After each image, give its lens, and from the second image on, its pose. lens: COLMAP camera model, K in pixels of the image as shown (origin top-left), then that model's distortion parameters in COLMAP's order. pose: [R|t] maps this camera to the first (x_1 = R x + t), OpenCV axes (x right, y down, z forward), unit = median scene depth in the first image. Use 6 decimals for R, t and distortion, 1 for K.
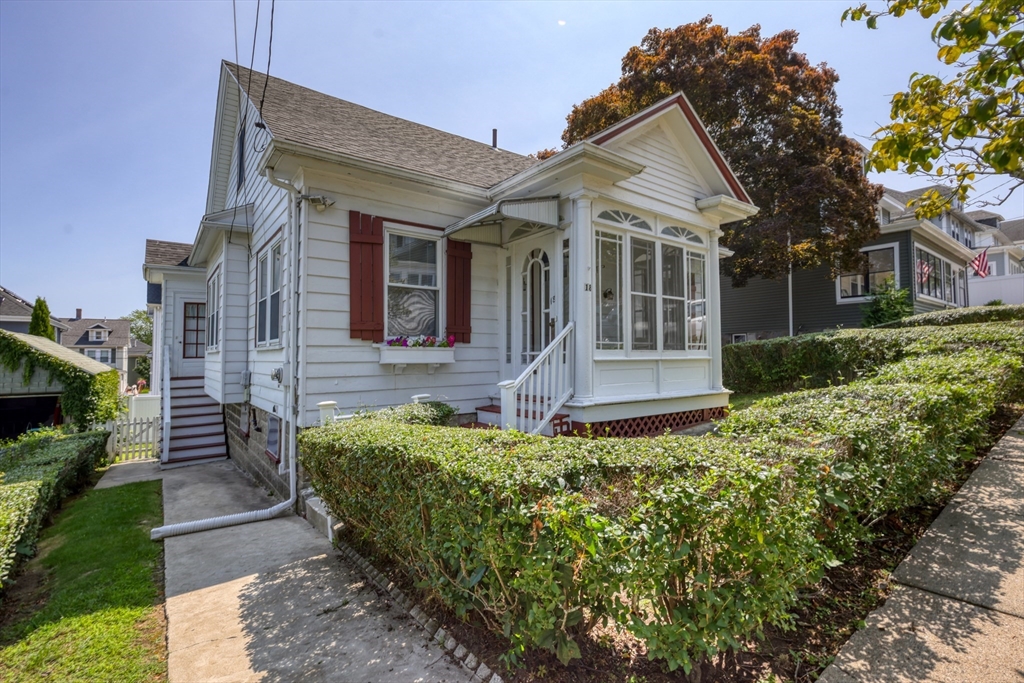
lens RADIAL K [[473.9, 0, 509.1], [0, 473.9, 339.1], [0, 0, 1]] dist [-0.000165, 0.000293]
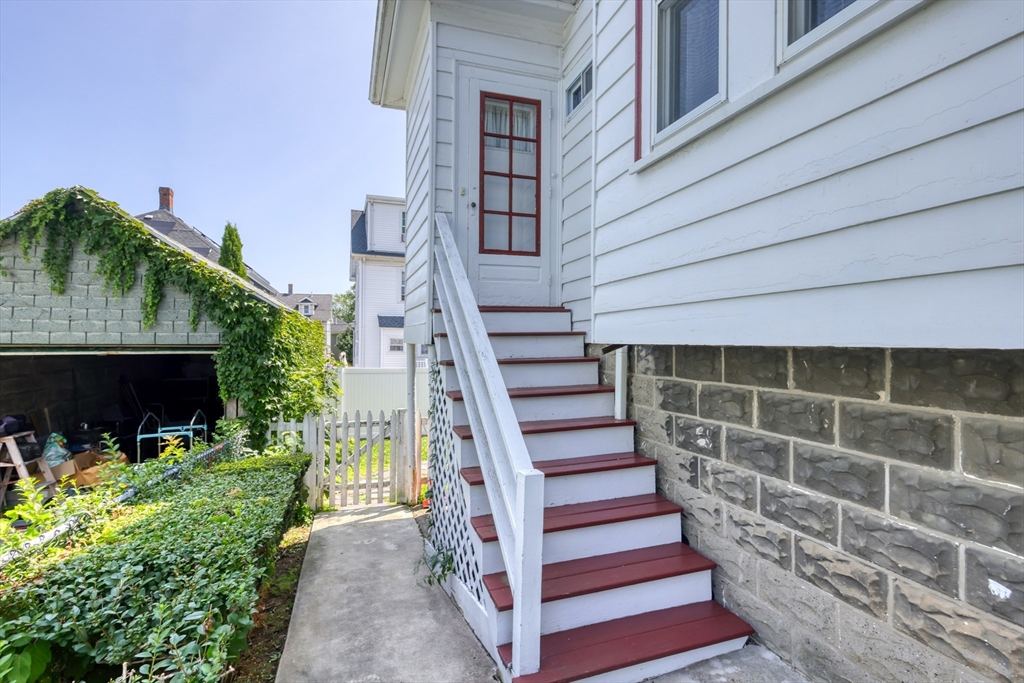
lens RADIAL K [[473.9, 0, 509.1], [0, 473.9, 339.1], [0, 0, 1]] dist [-0.000165, 0.000293]
pose [[0.950858, 0.008497, -0.309510, -0.546849], [0.001032, 0.999531, 0.030610, 0.091426], [0.309625, -0.029425, 0.950403, 0.659234]]
